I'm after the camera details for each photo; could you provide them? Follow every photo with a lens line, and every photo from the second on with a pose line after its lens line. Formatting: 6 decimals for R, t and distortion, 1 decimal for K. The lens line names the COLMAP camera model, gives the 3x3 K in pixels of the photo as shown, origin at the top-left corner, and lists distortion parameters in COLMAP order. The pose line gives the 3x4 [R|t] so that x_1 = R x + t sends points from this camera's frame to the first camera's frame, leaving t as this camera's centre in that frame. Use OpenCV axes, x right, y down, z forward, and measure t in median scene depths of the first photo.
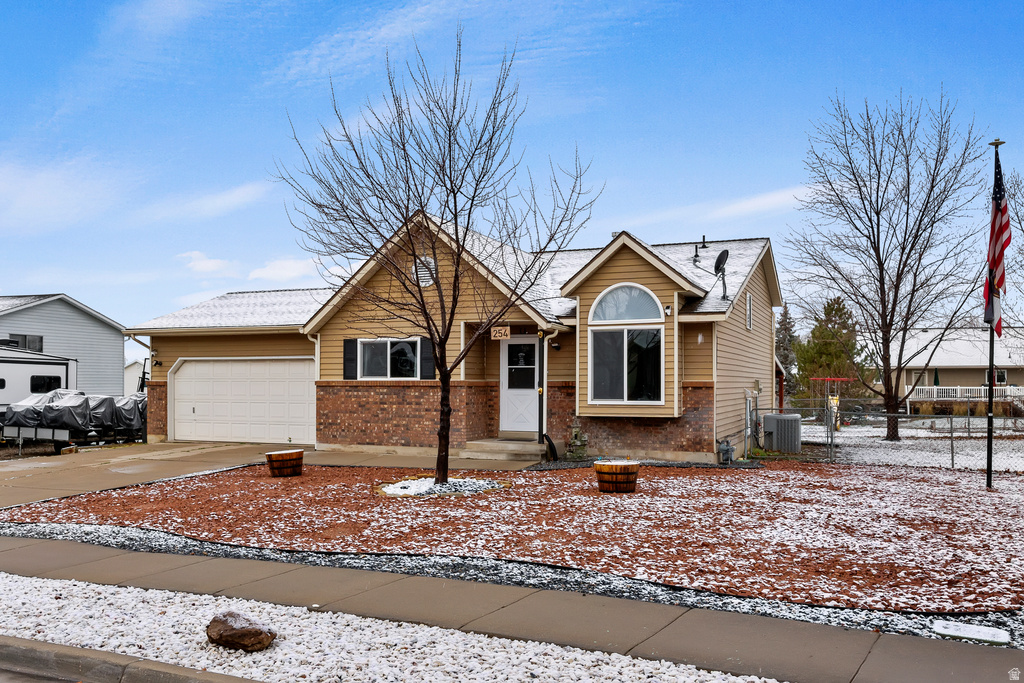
lens RADIAL K [[849.6, 0, 512.0], [0, 849.6, 341.5], [0, 0, 1]] dist [-0.092931, -0.002049]
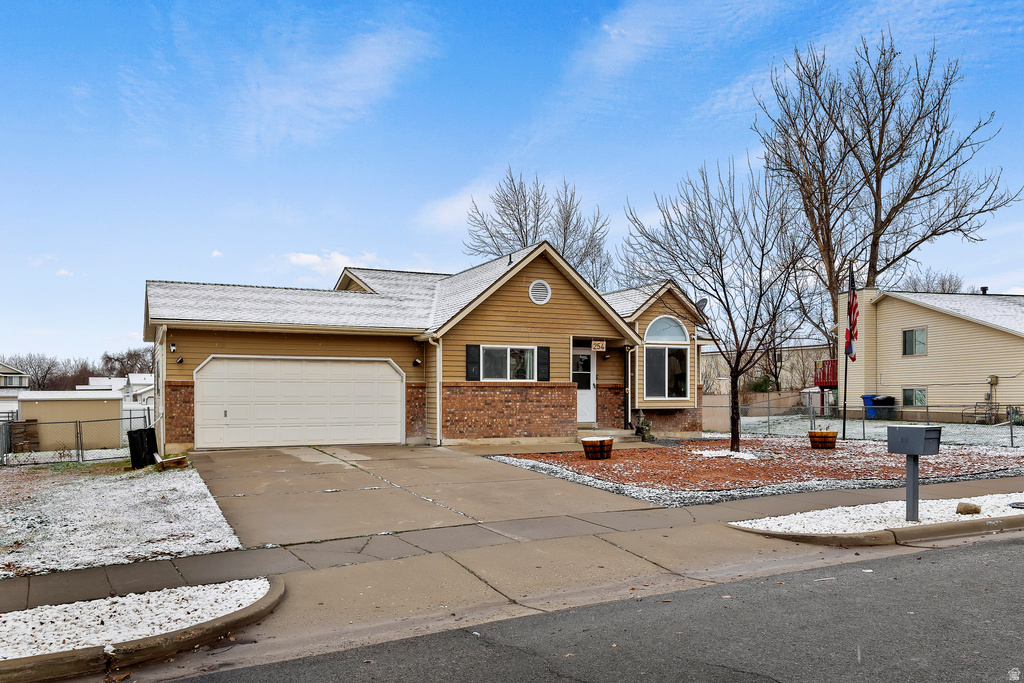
lens RADIAL K [[829.2, 0, 512.0], [0, 829.2, 341.5], [0, 0, 1]] dist [-0.066530, -0.000743]
pose [[0.692124, 0.045467, 0.720345, -0.975121], [-0.035710, 0.998949, -0.028741, 0.023128], [-0.720895, -0.005831, 0.693020, 0.204495]]
